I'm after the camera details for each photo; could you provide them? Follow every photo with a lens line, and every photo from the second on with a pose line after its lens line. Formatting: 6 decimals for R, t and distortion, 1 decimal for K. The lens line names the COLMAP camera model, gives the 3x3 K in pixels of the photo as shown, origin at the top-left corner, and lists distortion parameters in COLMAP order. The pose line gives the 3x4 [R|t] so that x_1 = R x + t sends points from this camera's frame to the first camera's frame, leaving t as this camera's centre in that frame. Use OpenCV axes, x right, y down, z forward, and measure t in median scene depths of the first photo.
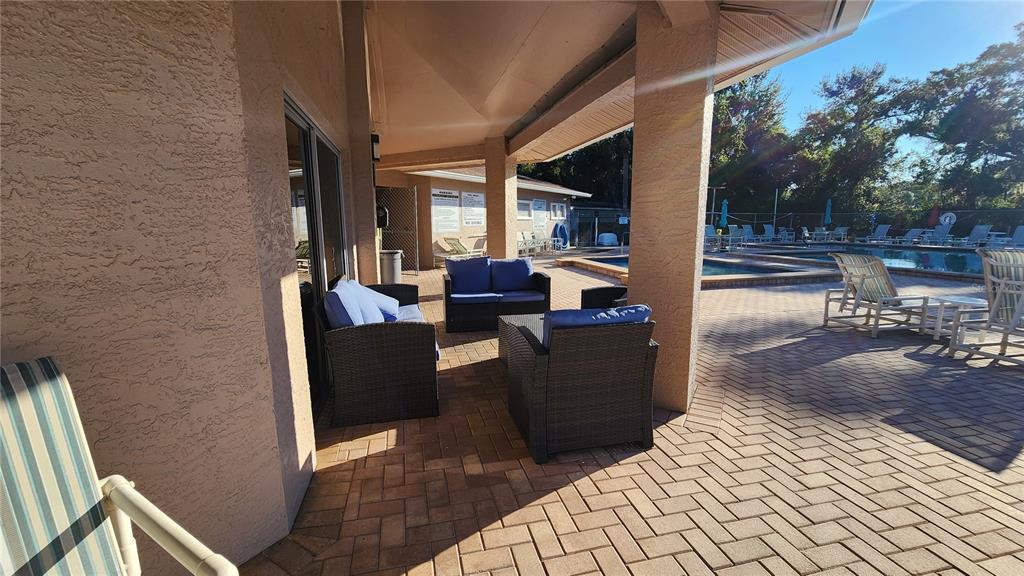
lens RADIAL K [[424.8, 0, 516.4], [0, 424.8, 285.8], [0, 0, 1]] dist [0.000124, 0.000398]
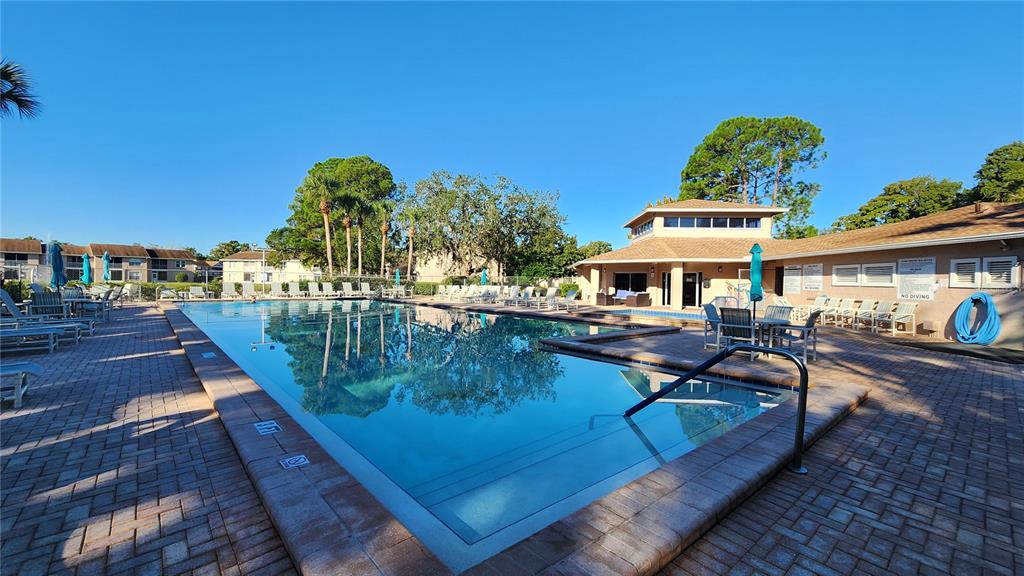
lens RADIAL K [[424.8, 0, 516.4], [0, 424.8, 285.8], [0, 0, 1]] dist [0.000124, 0.000398]
pose [[-0.895033, -0.019738, -0.445564, 0.989000], [-0.095654, 0.984269, 0.148544, -0.206066], [0.435623, 0.175571, -0.882841, 1.383702]]
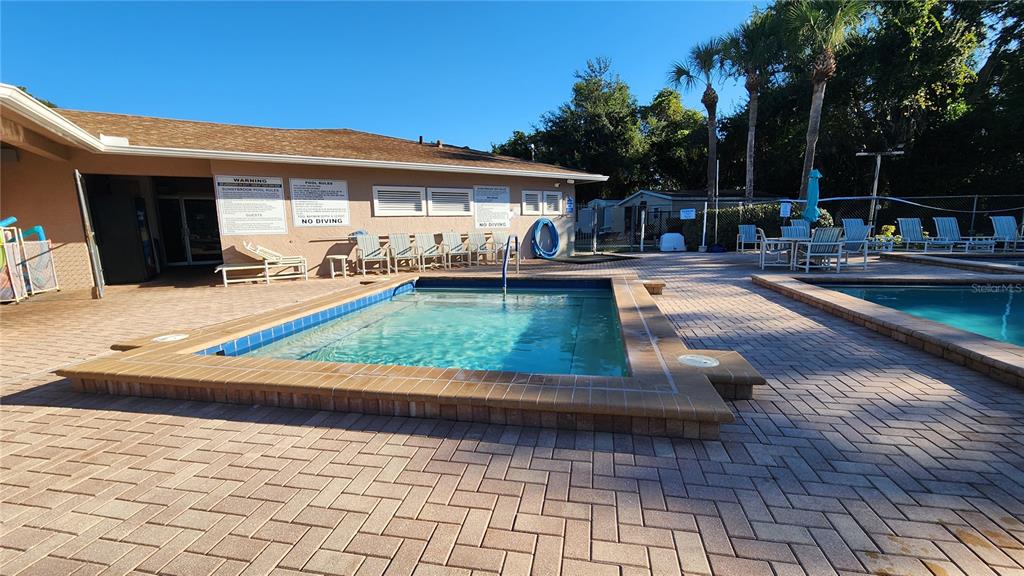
lens RADIAL K [[424.8, 0, 516.4], [0, 424.8, 285.8], [0, 0, 1]] dist [0.000124, 0.000398]
pose [[0.902259, 0.050205, -0.428263, 0.417515], [-0.049385, 0.998695, 0.013032, -0.050385], [0.428358, 0.009391, 0.903560, 0.388283]]
